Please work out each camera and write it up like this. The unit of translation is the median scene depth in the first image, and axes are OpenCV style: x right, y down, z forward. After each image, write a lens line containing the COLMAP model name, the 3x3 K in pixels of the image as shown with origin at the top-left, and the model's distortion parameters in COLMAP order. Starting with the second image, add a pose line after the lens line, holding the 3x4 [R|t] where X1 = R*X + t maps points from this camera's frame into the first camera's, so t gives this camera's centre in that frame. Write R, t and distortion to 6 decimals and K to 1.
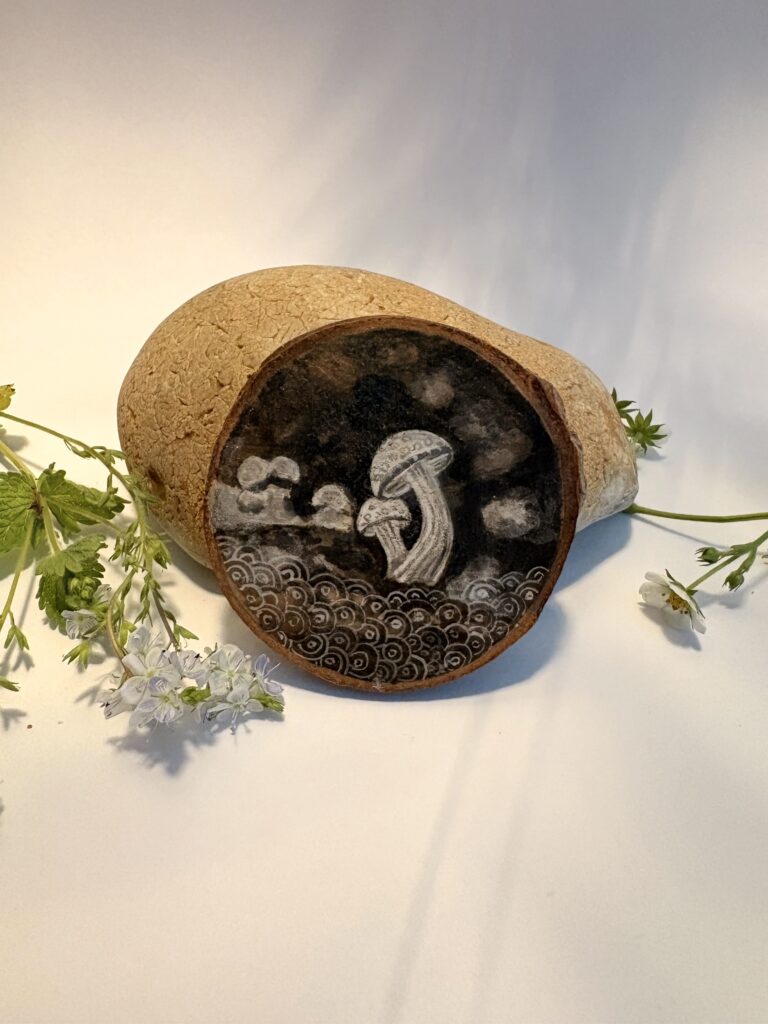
lens RADIAL K [[770.1, 0, 387.1], [0, 770.1, 471.8], [0, 0, 1]] dist [-0.014955, 0.046464]
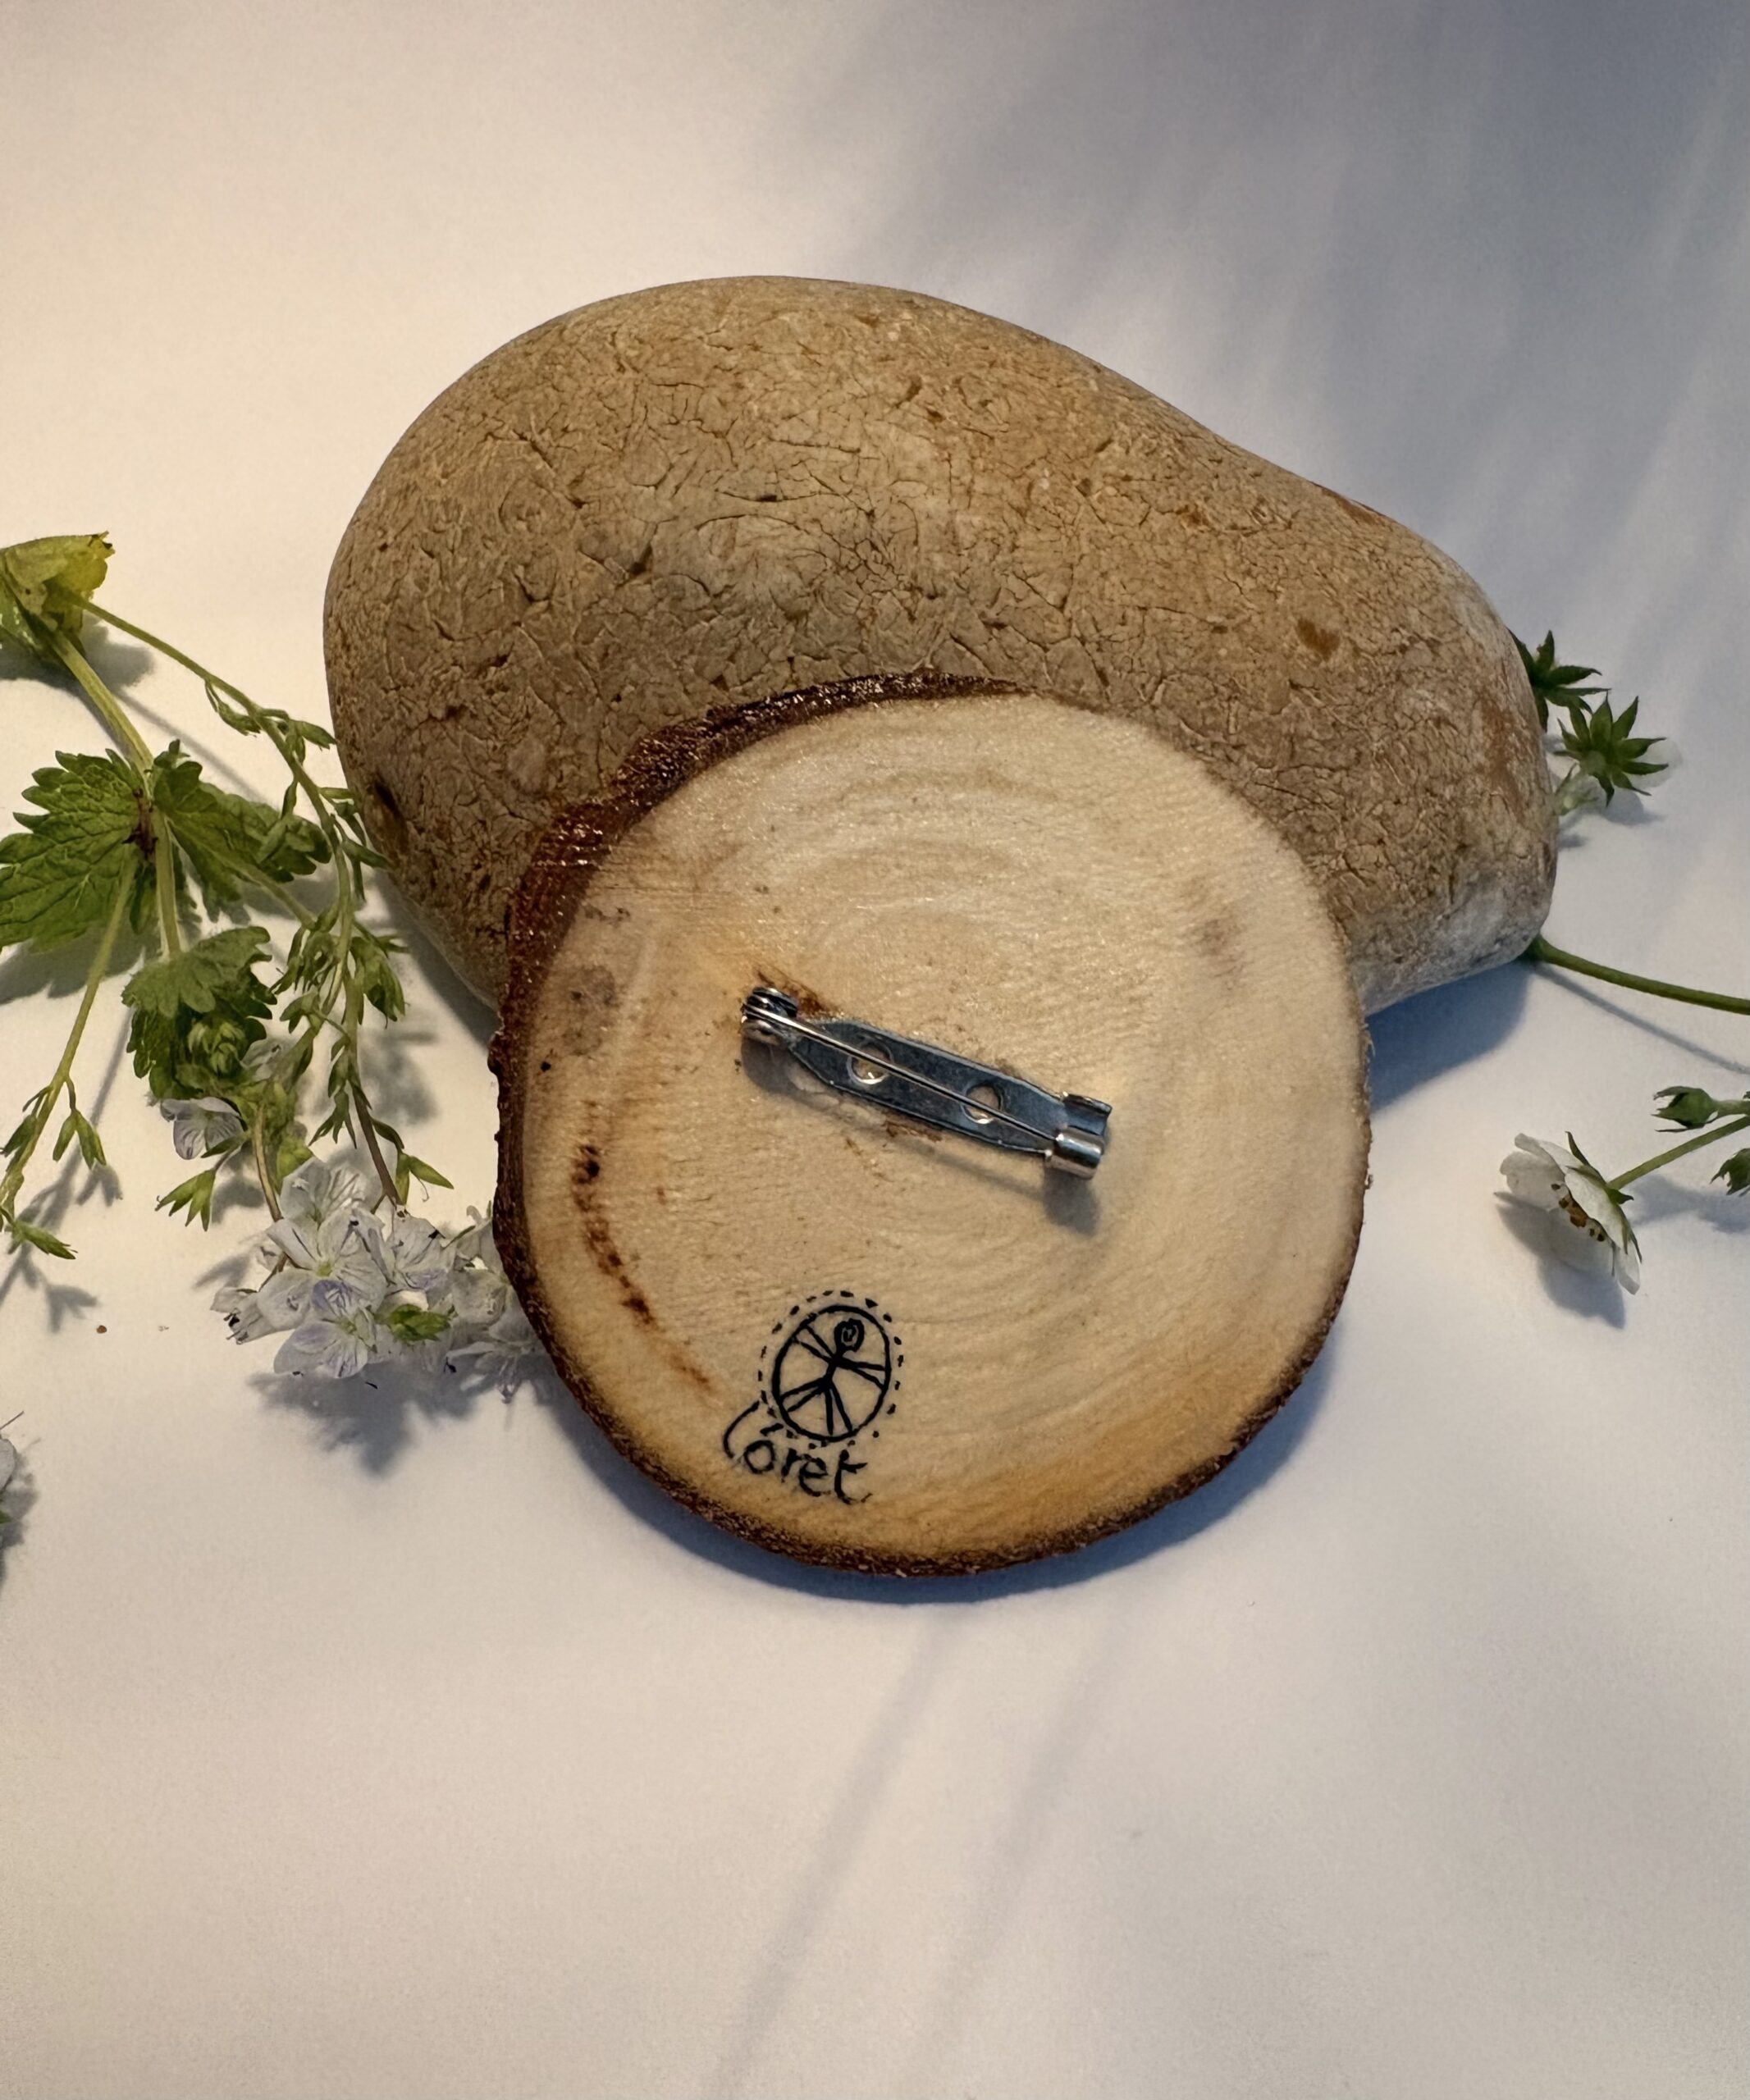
lens RADIAL K [[1742.3, 0, 867.6], [0, 1742.3, 1055.4], [0, 0, 1]] dist [0.004887, 0.005776]
pose [[0.987199, 0.099527, -0.124627, 0.103701], [-0.069097, 0.971153, 0.228228, -0.096307], [0.143747, -0.216695, 0.965598, 0.057678]]
